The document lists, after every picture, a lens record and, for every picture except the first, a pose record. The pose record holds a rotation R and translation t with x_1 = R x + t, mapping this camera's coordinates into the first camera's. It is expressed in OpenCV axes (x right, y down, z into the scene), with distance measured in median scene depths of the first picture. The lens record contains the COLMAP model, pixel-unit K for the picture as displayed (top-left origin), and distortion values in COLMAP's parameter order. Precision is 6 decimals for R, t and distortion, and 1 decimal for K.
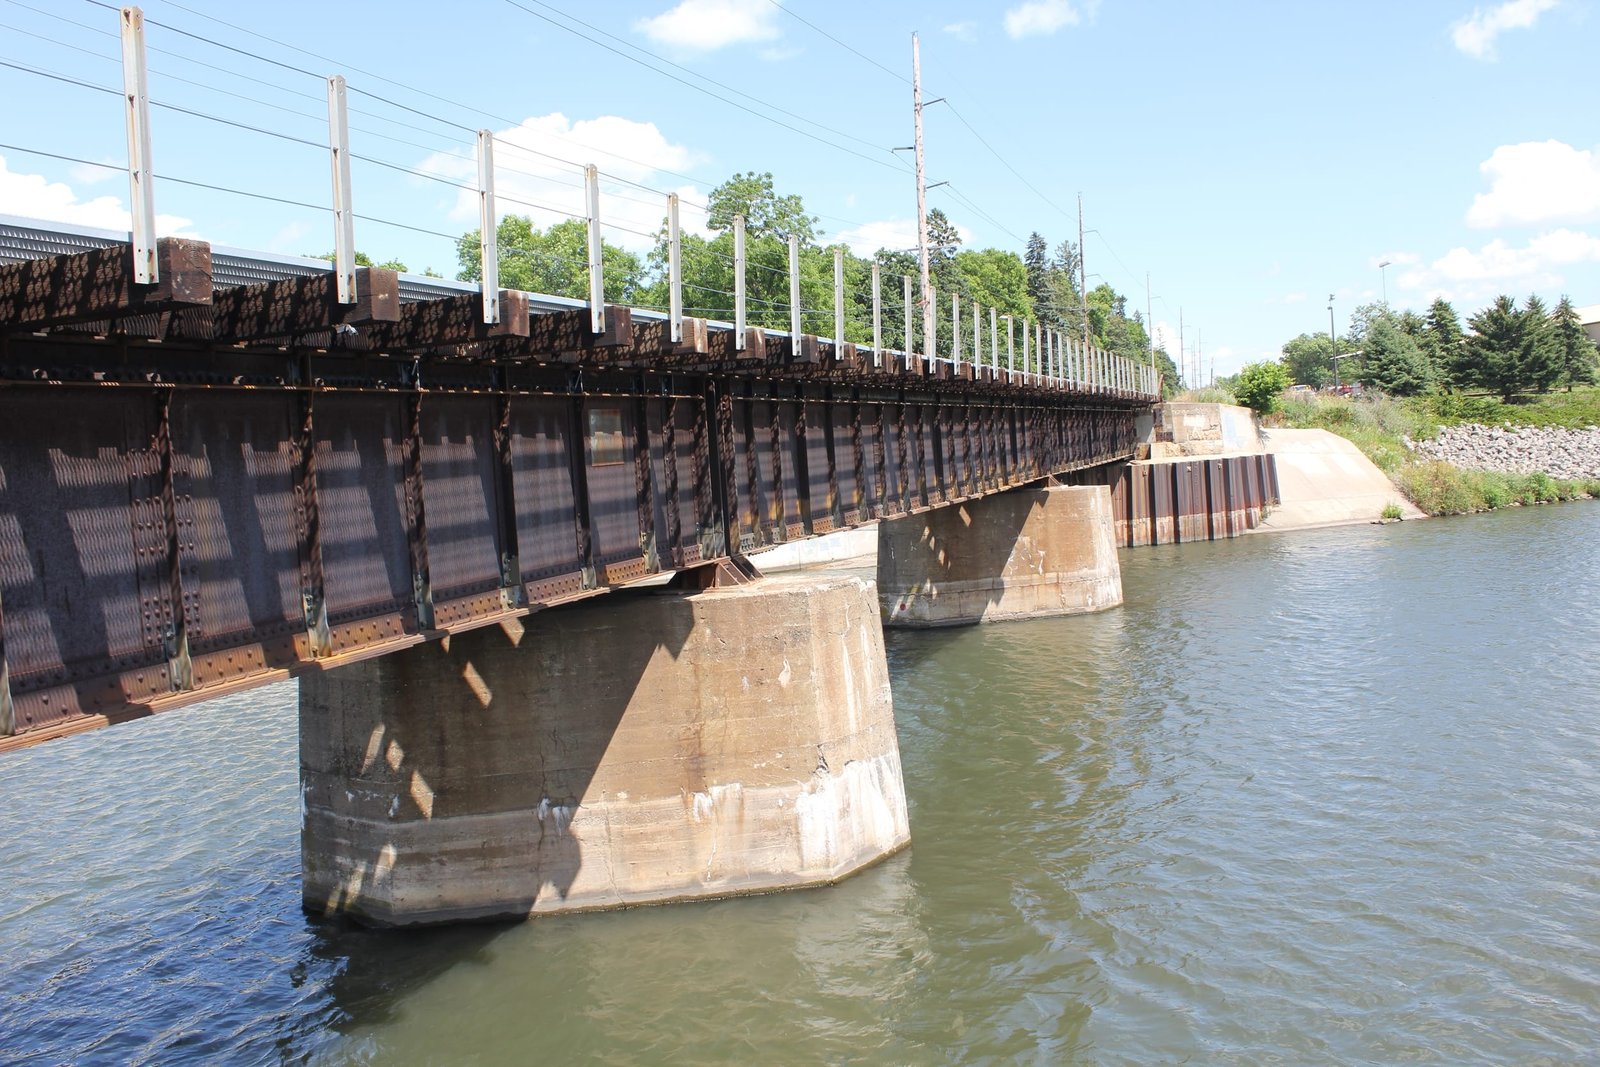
lens RADIAL K [[1387.6, 0, 841.9], [0, 1387.6, 536.3], [0, 0, 1]] dist [-0.162542, 0.141515]
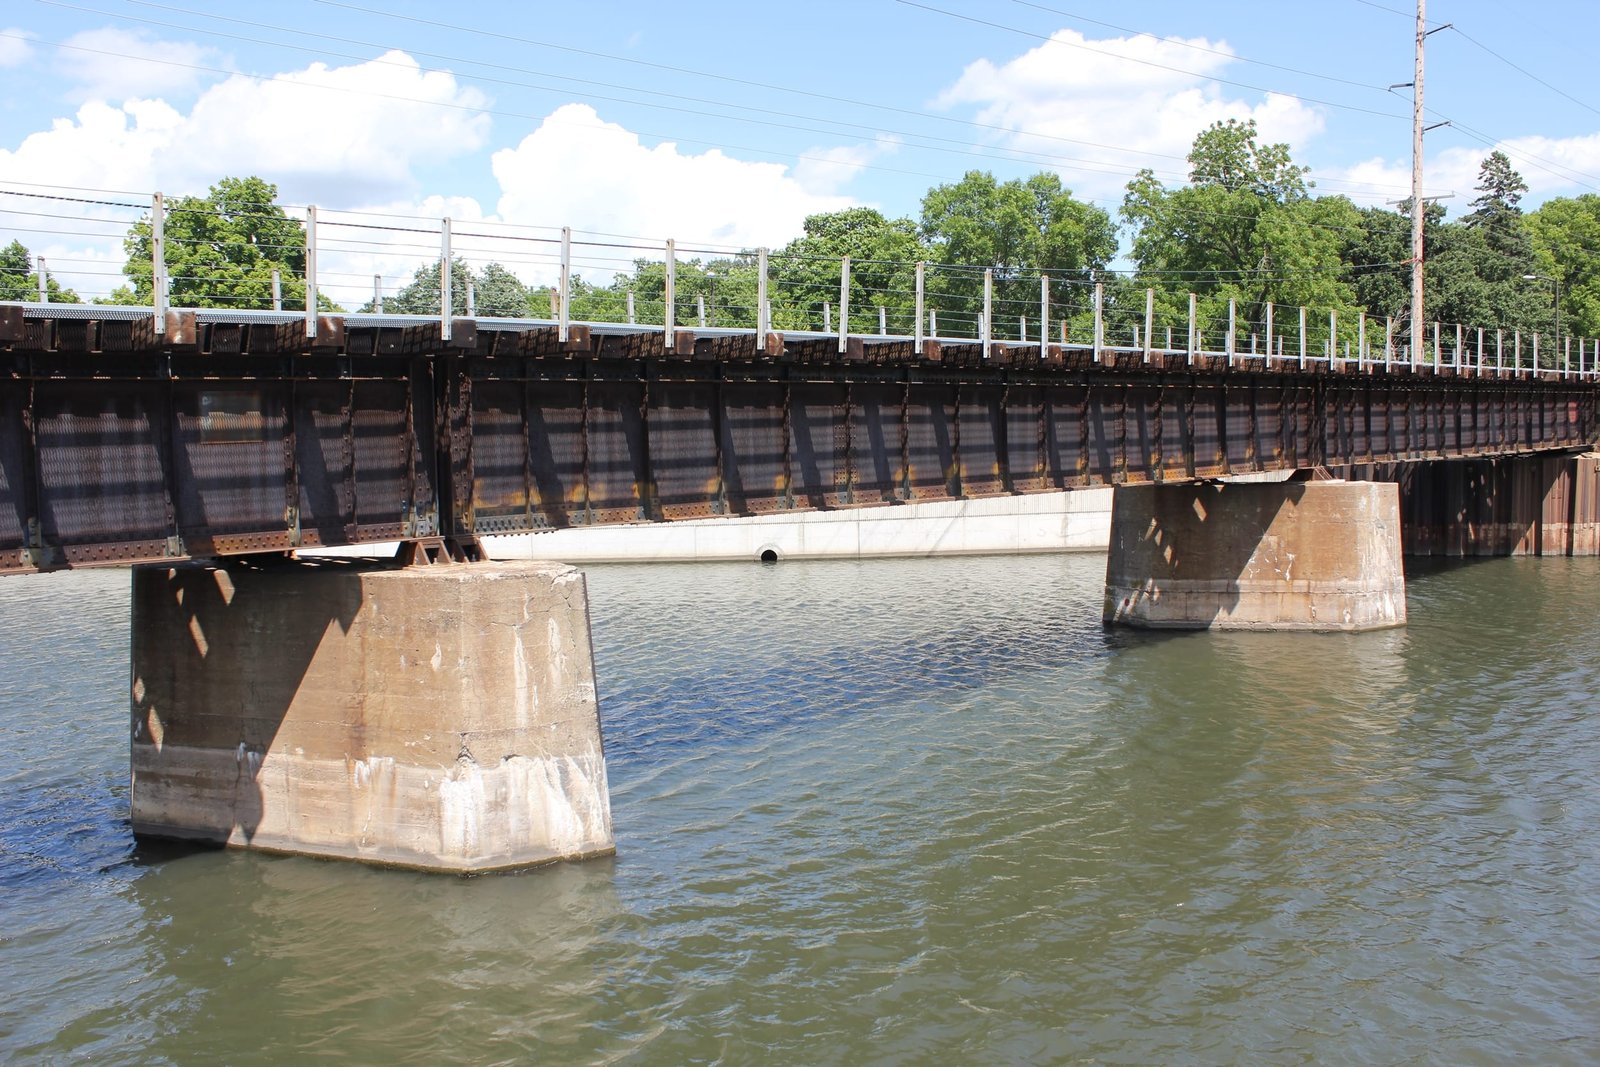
lens RADIAL K [[1387.6, 0, 800.1], [0, 1387.6, 525.1], [0, 0, 1]] dist [-0.162542, 0.141515]
pose [[0.877524, 0.079370, -0.472919, 0.649763], [-0.066432, 0.996819, 0.044027, -0.057398], [0.474909, -0.007217, 0.880005, 0.251877]]
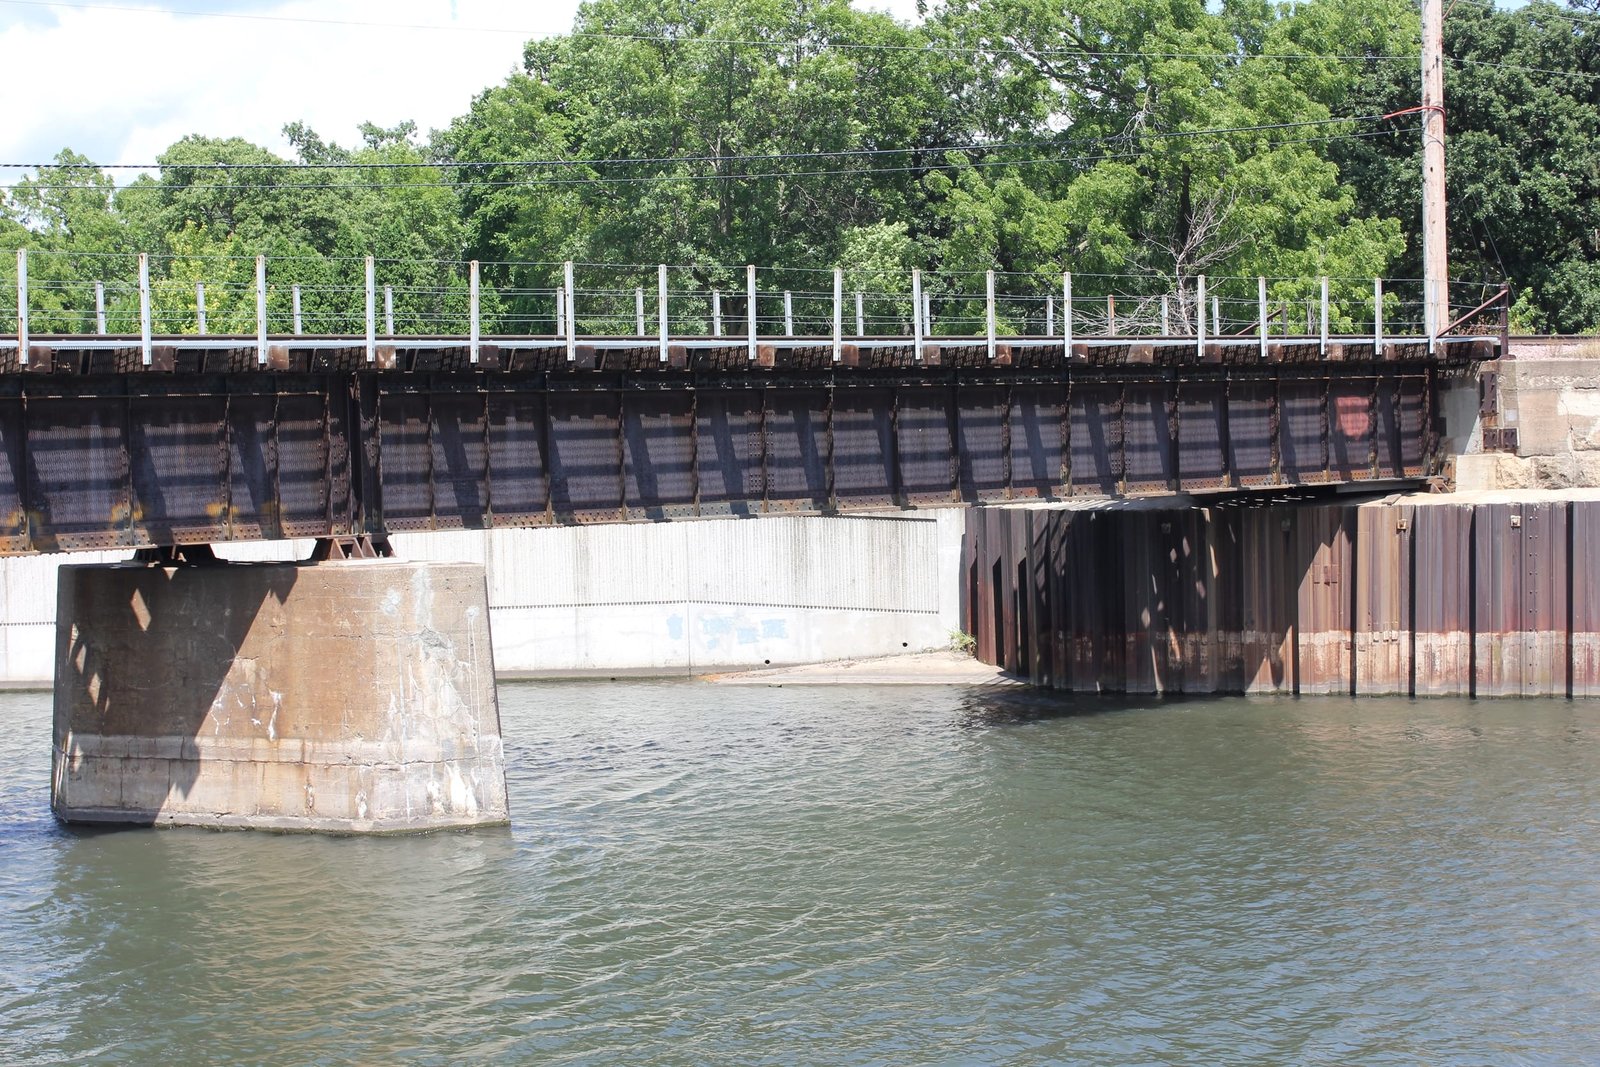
lens RADIAL K [[2696.1, 0, 803.2], [0, 2696.1, 580.6], [0, 0, 1]] dist [0.070488, 0.000000]
pose [[0.817361, 0.074047, -0.571348, 1.949180], [-0.063776, 0.997240, 0.038005, -0.177400], [0.572585, 0.005374, 0.819827, 0.787836]]
